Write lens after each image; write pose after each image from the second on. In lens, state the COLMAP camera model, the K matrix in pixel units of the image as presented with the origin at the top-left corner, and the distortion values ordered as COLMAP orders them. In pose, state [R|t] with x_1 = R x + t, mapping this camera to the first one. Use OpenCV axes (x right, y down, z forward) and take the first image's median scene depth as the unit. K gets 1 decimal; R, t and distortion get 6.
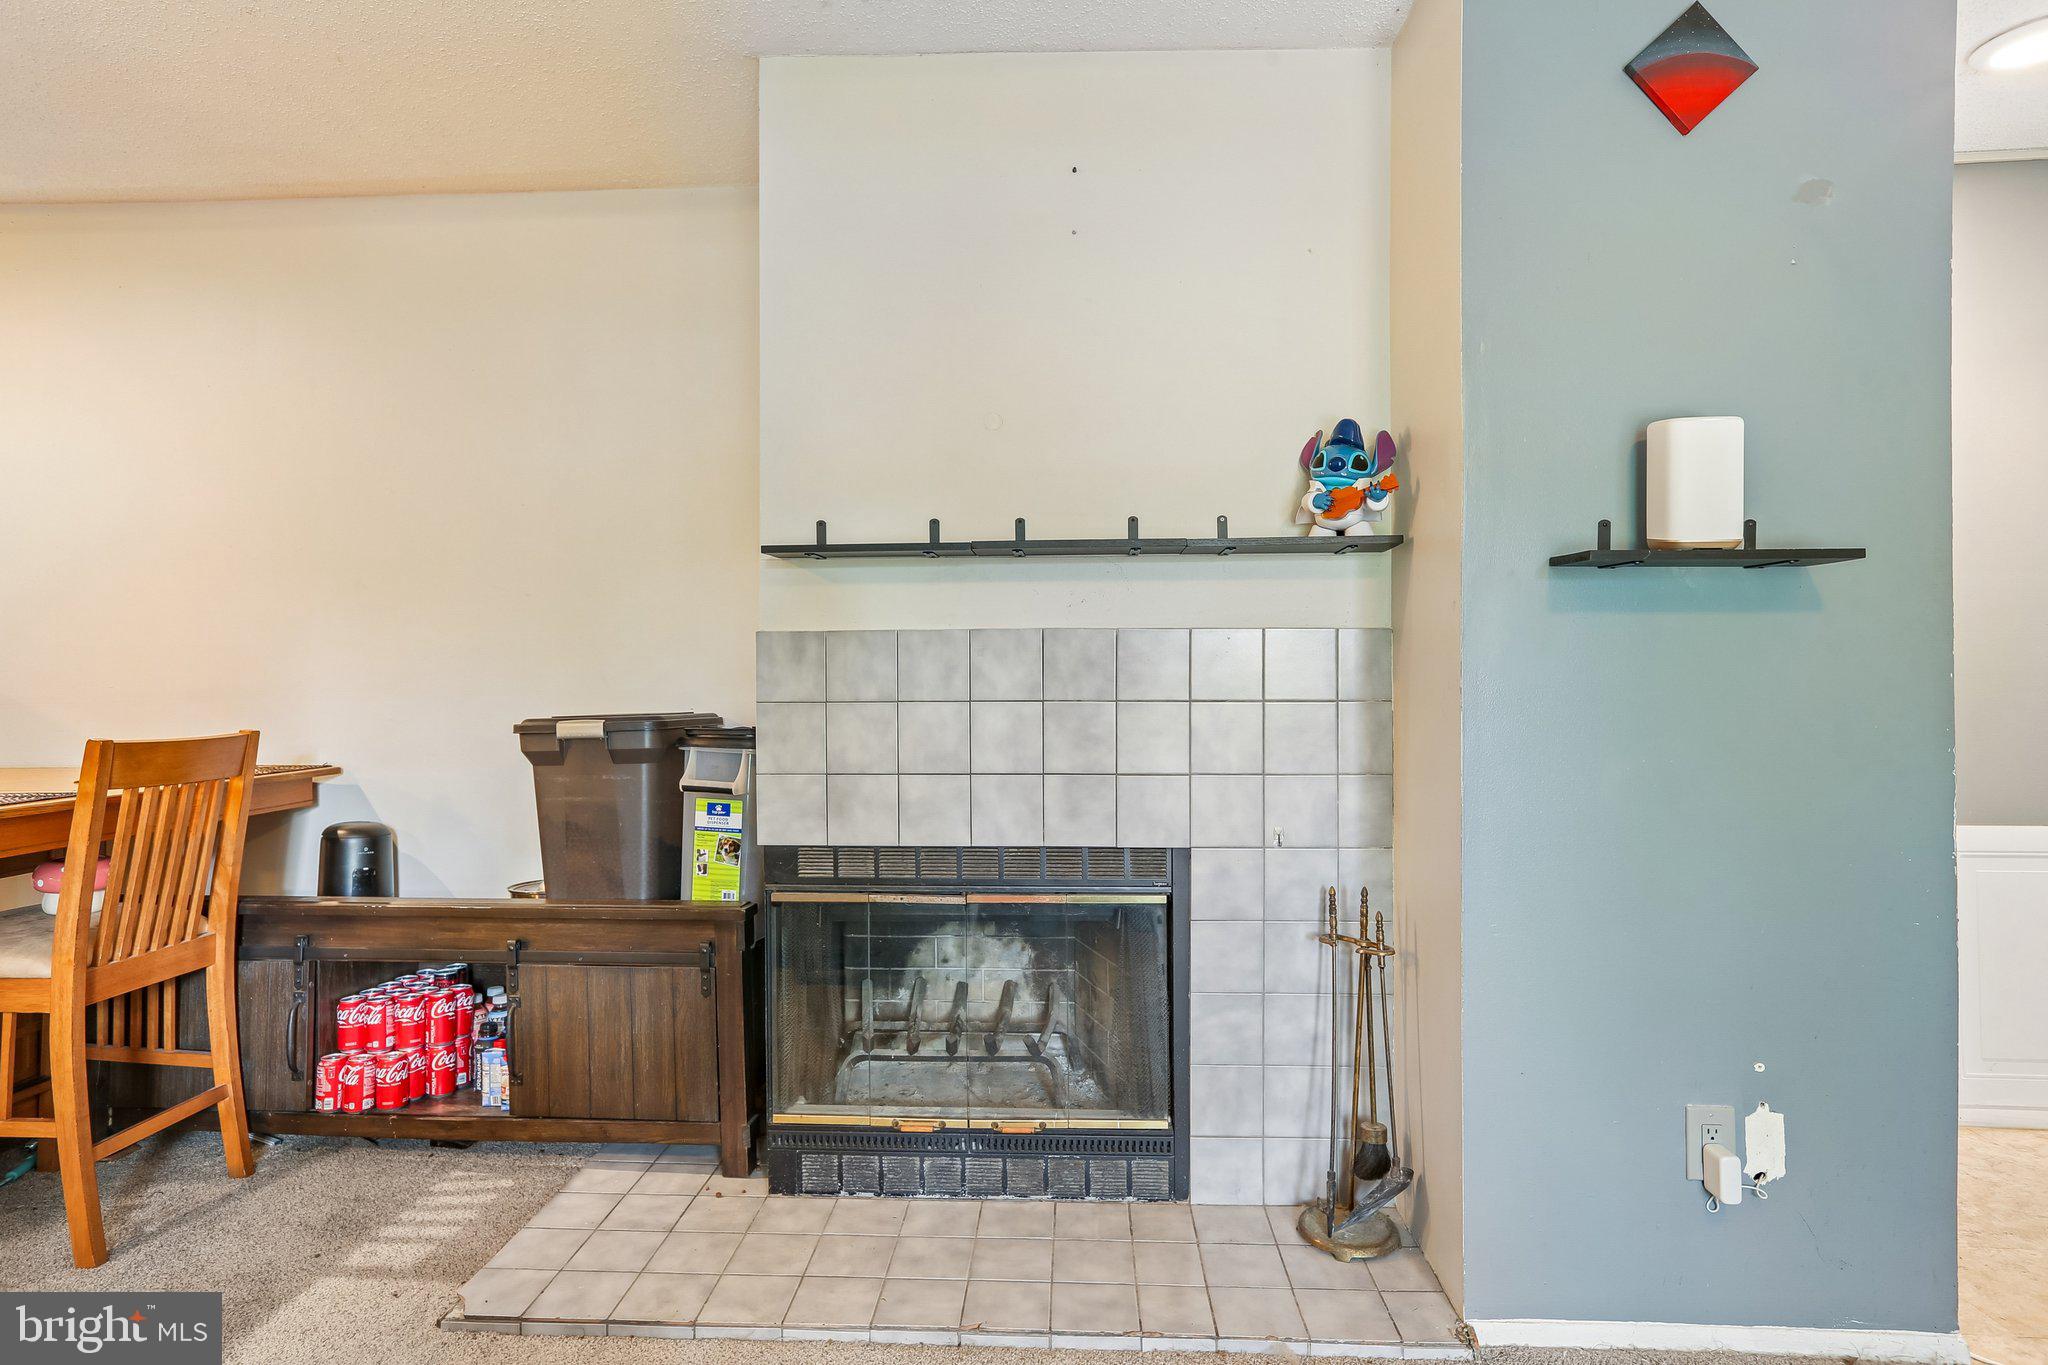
lens RADIAL K [[1121.5, 0, 1043.6], [0, 1121.5, 696.7], [0, 0, 1]] dist [-0.015313, 0.018358]
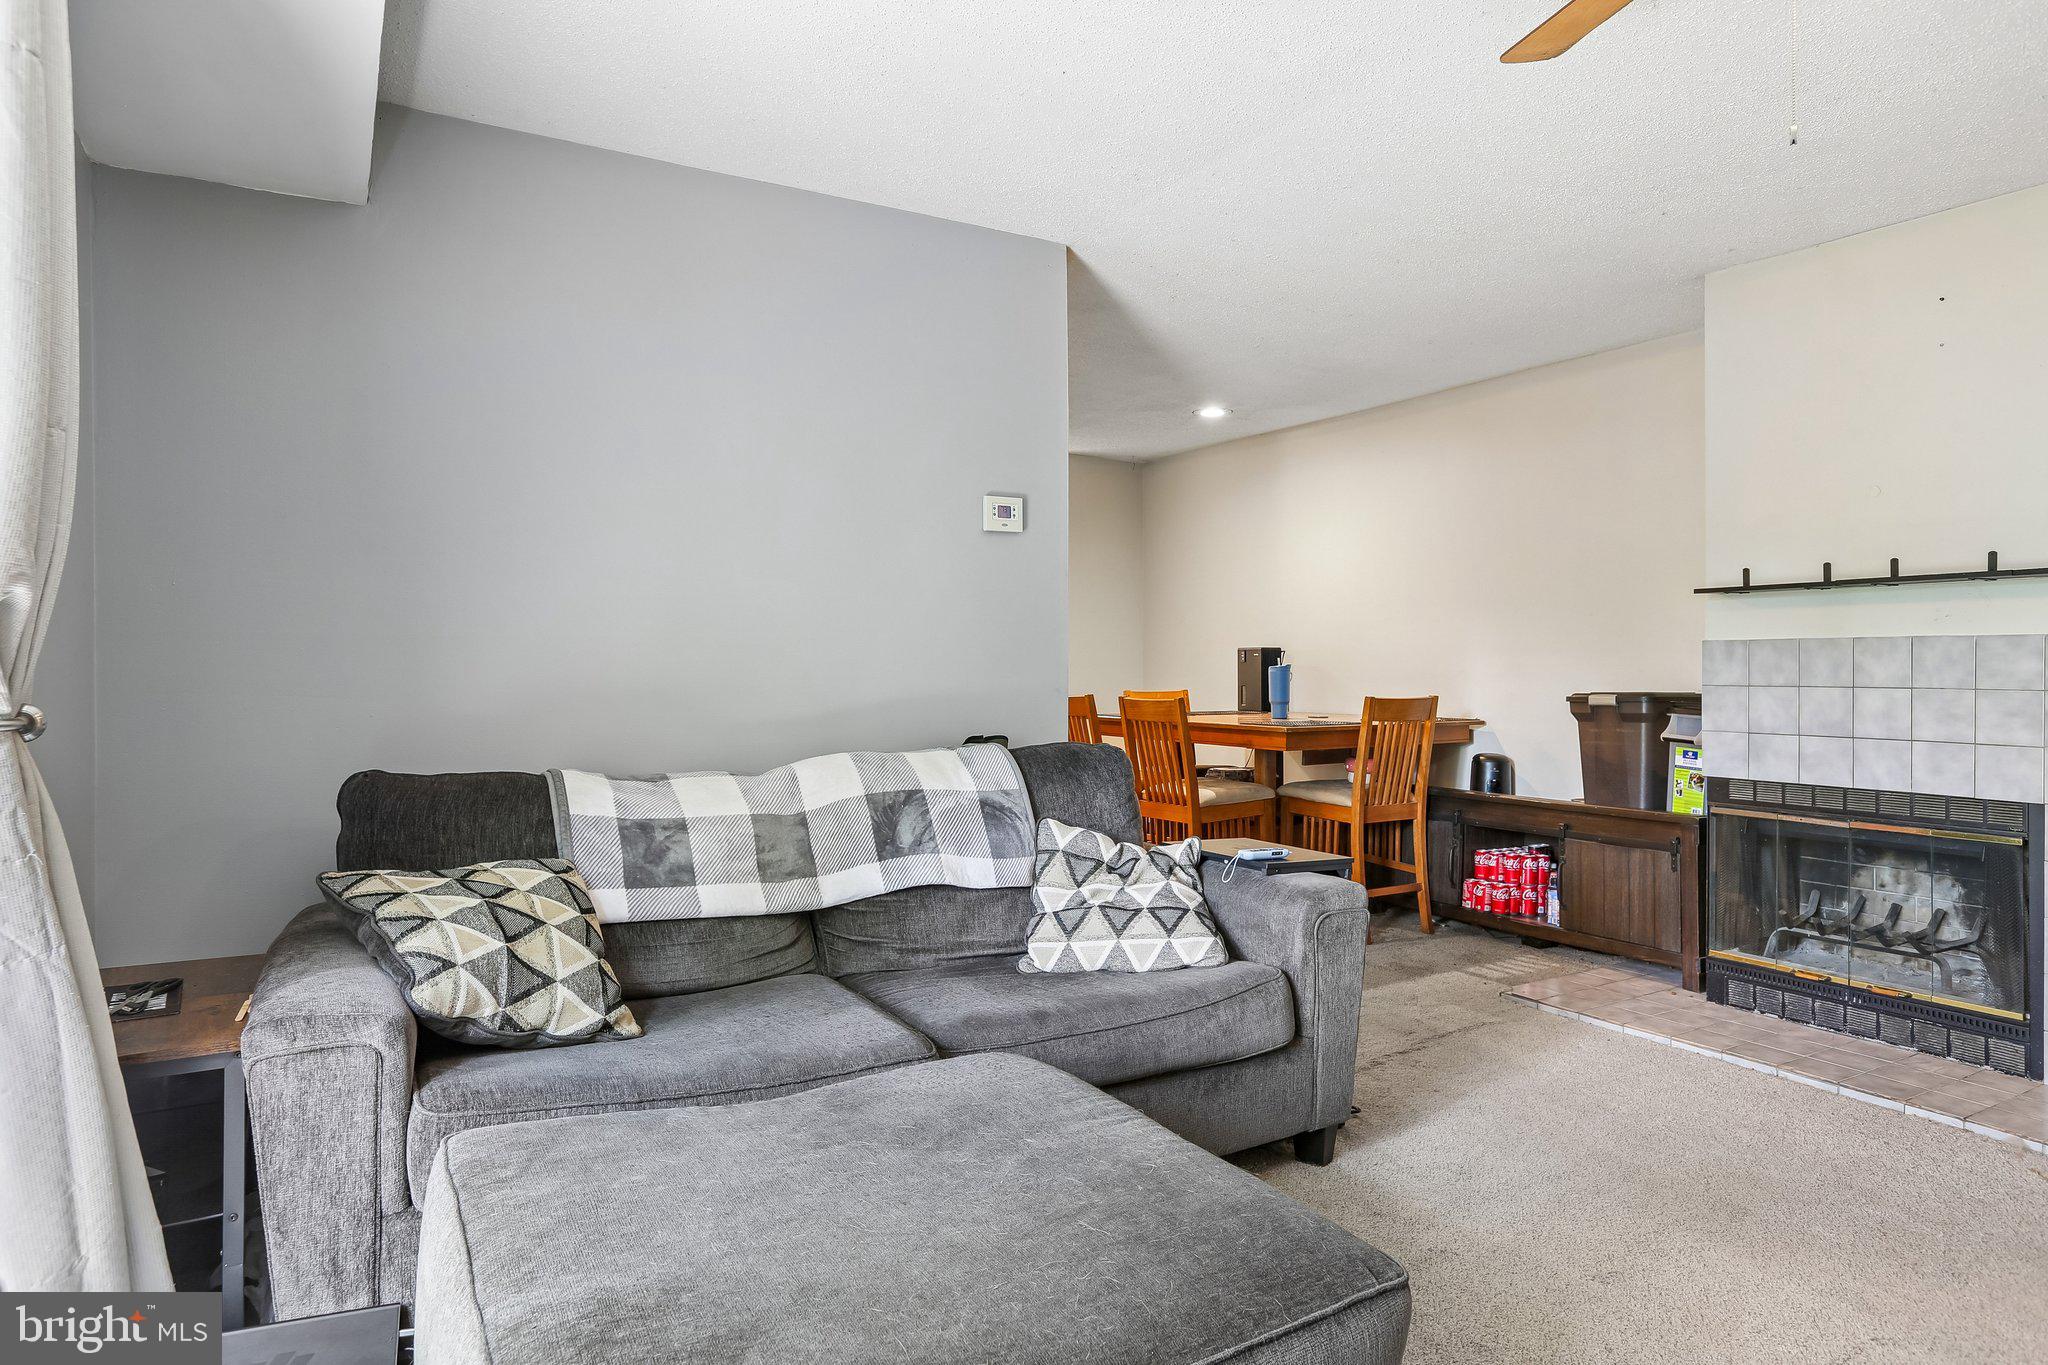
lens RADIAL K [[1210.5, 0, 1003.1], [0, 1210.5, 677.4], [0, 0, 1]] dist [0.000230, 0.000903]
pose [[0.539063, 0.011465, -0.842187, 0.617252], [-0.014878, 0.999881, 0.004088, 0.001380], [0.842134, 0.010326, 0.539170, -0.712685]]
